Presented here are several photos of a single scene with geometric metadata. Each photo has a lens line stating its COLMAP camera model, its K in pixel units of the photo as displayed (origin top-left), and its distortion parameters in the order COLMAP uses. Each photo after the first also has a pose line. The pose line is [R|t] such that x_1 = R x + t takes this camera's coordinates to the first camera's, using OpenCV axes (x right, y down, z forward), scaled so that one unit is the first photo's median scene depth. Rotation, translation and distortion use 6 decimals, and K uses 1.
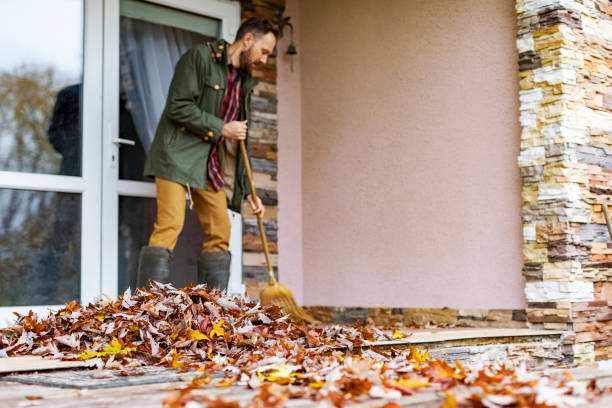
lens RADIAL K [[924.2, 0, 304.3], [0, 924.2, 209.6], [0, 0, 1]] dist [0.021841, 0.069304]
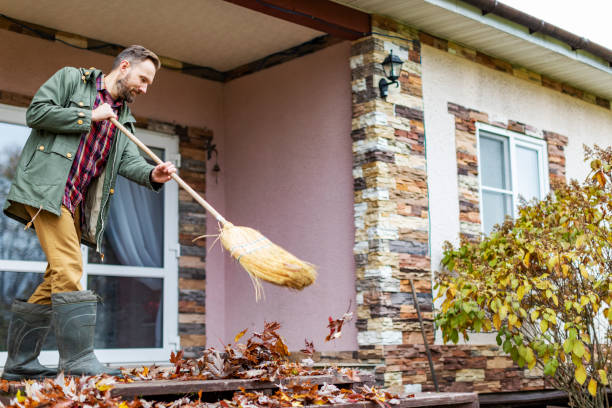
lens RADIAL K [[899.5, 0, 306.8], [0, 899.5, 203.6], [0, 0, 1]] dist [0.028605, -0.002590]
pose [[0.999980, -0.005828, 0.002546, 0.153232], [0.006006, 0.997044, -0.076595, -0.017407], [-0.002092, 0.076609, 0.997059, -0.459961]]
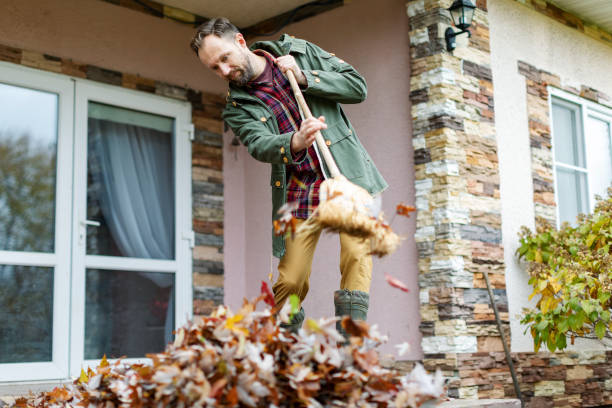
lens RADIAL K [[922.4, 0, 306.4], [0, 922.4, 202.1], [0, 0, 1]] dist [0.025075, 0.029550]
pose [[0.999499, -0.006904, 0.030880, 0.050656], [0.009187, 0.997186, -0.074406, -0.009902], [-0.030279, 0.074653, 0.996750, -0.216836]]
